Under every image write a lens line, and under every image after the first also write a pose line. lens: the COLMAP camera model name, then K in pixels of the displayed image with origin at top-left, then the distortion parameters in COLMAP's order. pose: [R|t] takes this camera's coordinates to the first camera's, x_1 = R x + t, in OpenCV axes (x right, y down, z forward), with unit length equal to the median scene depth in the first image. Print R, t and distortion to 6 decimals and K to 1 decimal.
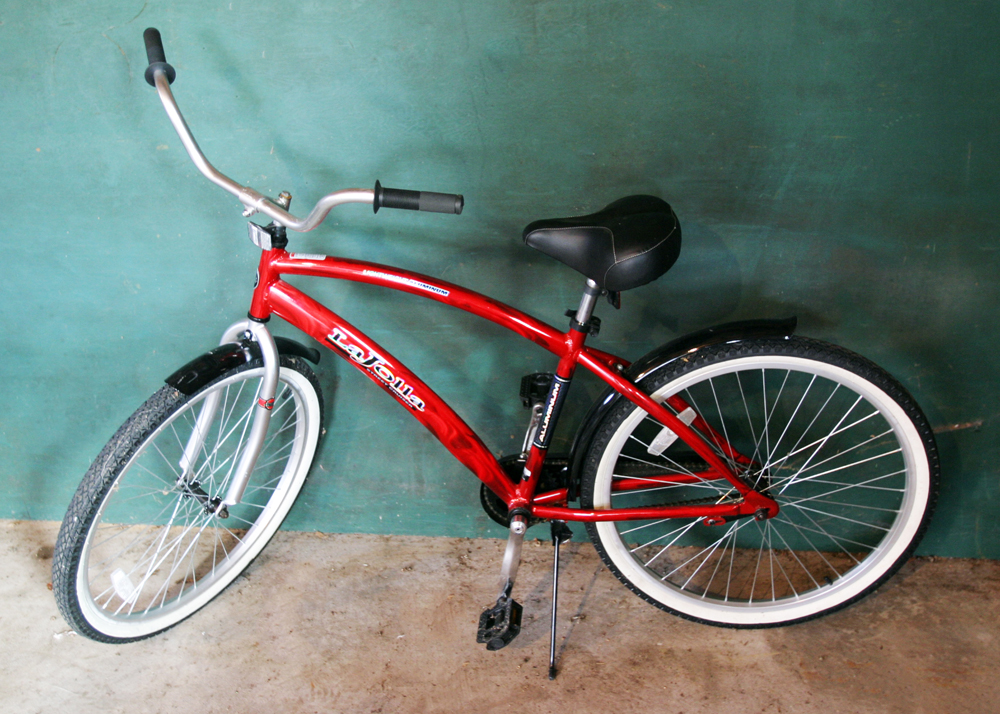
lens RADIAL K [[951.2, 0, 498.1], [0, 951.2, 352.9], [0, 0, 1]] dist [-0.051088, 0.000000]
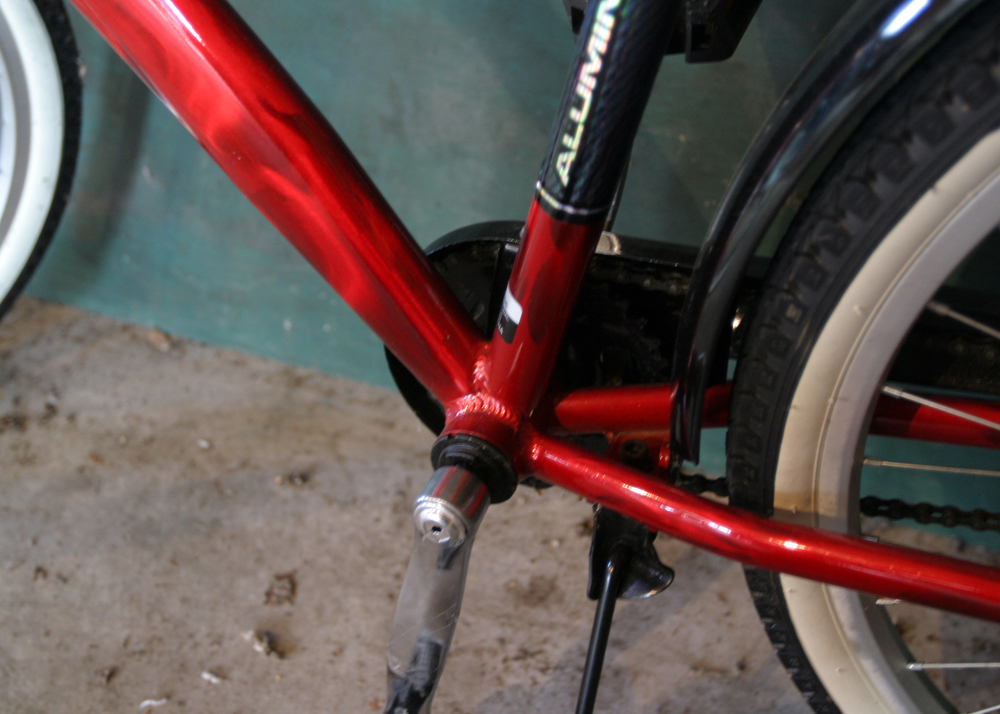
lens RADIAL K [[1243.1, 0, 497.1], [0, 1243.1, 350.9], [0, 0, 1]] dist [-0.027146, 0.000000]
pose [[0.957087, 0.181528, -0.225903, 0.102536], [-0.122896, 0.960182, 0.250892, 0.061568], [0.262452, -0.212363, 0.941287, 0.732387]]
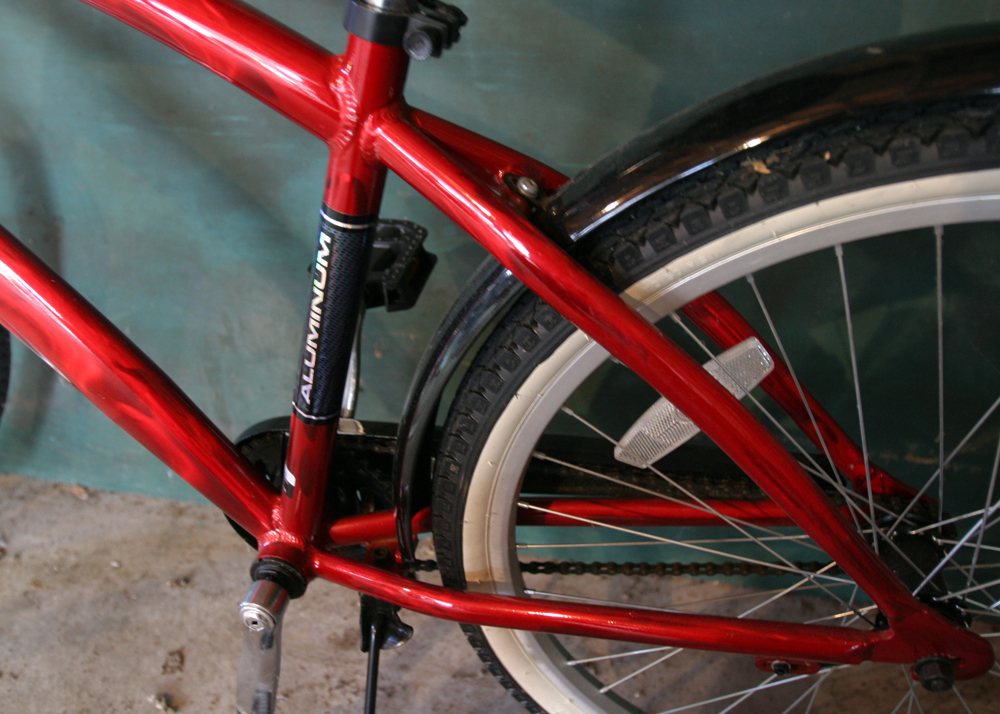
lens RADIAL K [[844.7, 0, 496.7], [0, 844.7, 355.6], [0, 0, 1]] dist [-0.075444, 0.055139]
pose [[0.995688, 0.070057, -0.060800, 0.133306], [-0.061294, 0.988862, 0.135631, 0.030523], [0.069625, -0.131320, 0.988892, 0.711013]]
